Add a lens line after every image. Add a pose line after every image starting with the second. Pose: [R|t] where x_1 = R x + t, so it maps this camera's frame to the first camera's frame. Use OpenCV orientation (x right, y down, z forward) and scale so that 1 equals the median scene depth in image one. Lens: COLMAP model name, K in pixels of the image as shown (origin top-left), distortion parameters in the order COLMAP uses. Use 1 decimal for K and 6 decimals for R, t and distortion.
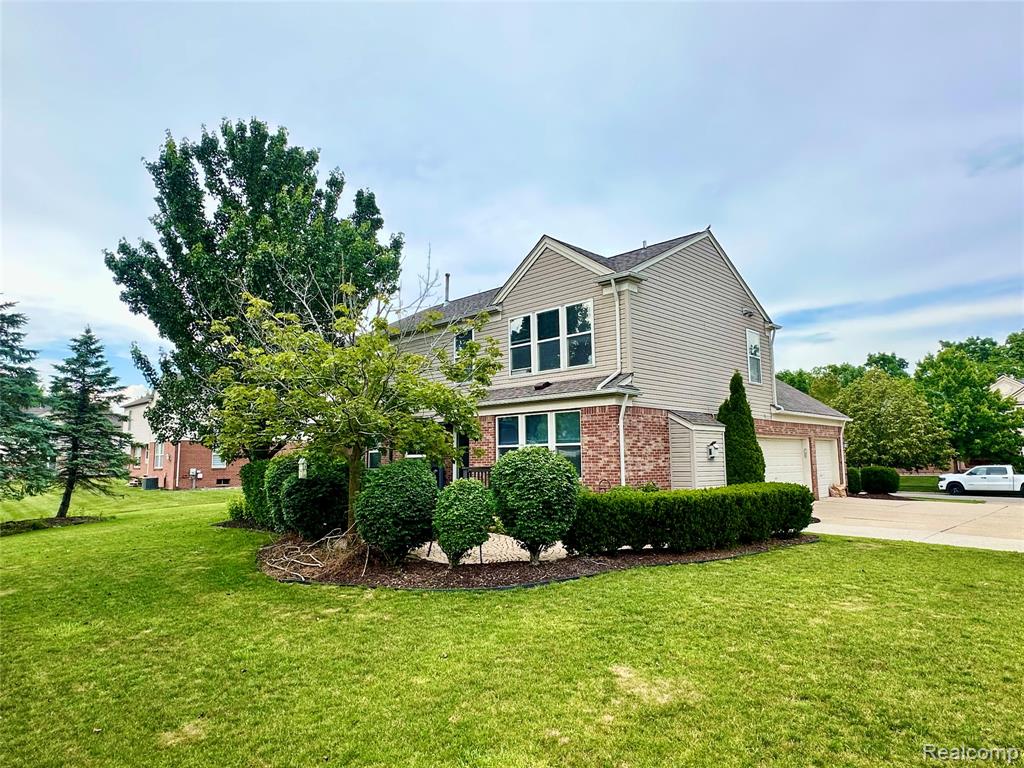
lens RADIAL K [[628.7, 0, 511.1], [0, 628.7, 383.8], [0, 0, 1]] dist [0.002662, -0.000166]
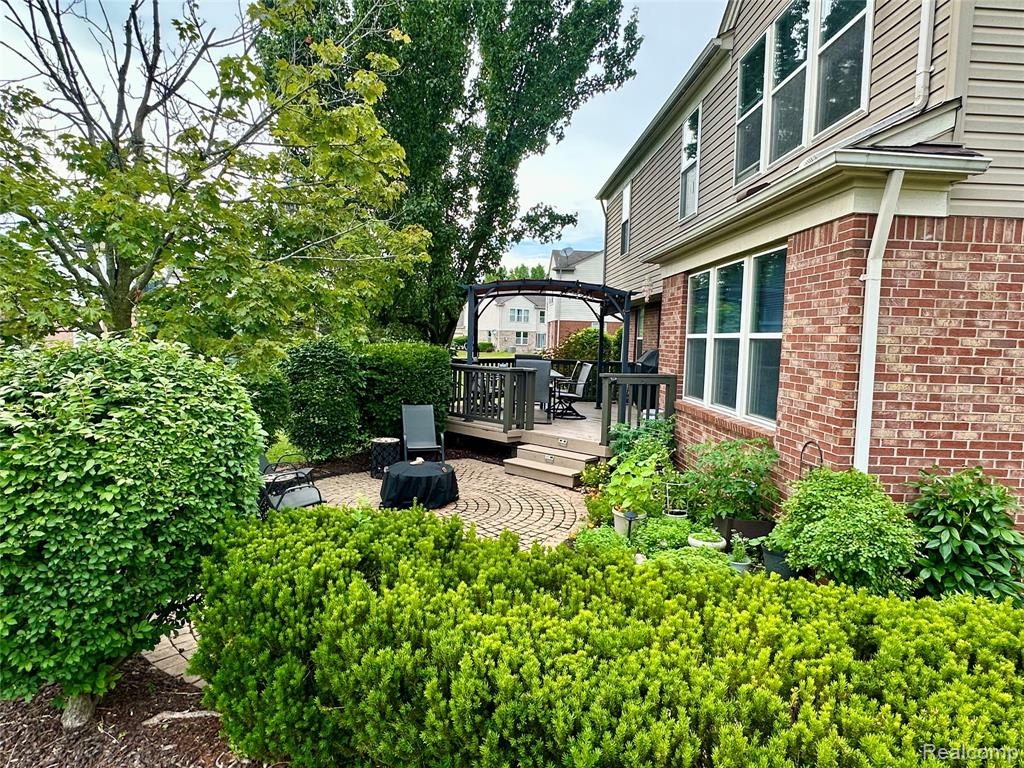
lens RADIAL K [[628.7, 0, 510.6], [0, 628.7, 383.8], [0, 0, 1]] dist [0.002662, -0.000166]
pose [[0.725501, 0.081720, -0.683352, 0.261107], [0.047296, 0.984658, 0.167965, 0.055787], [0.686594, -0.154179, 0.710505, 0.646275]]
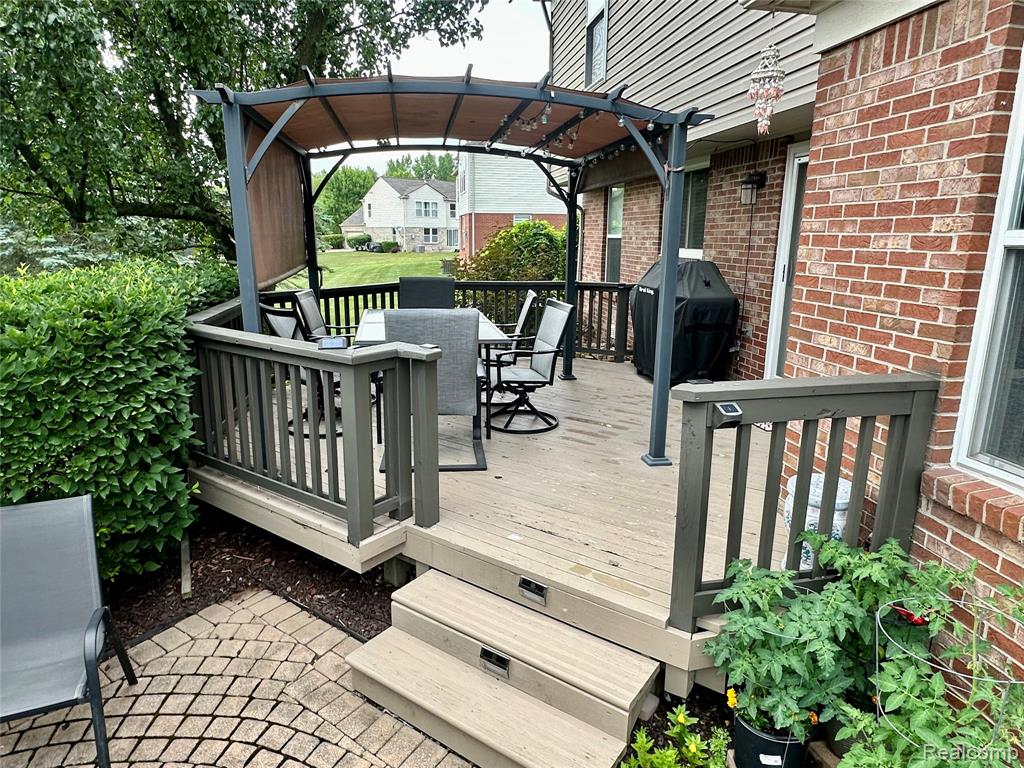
lens RADIAL K [[628.7, 0, 515.7], [0, 628.7, 384.4], [0, 0, 1]] dist [0.002662, -0.000166]
pose [[0.817833, 0.147720, -0.556172, -0.037554], [0.055905, 0.941524, 0.332276, 0.094888], [0.572733, -0.302839, 0.761751, 0.993533]]
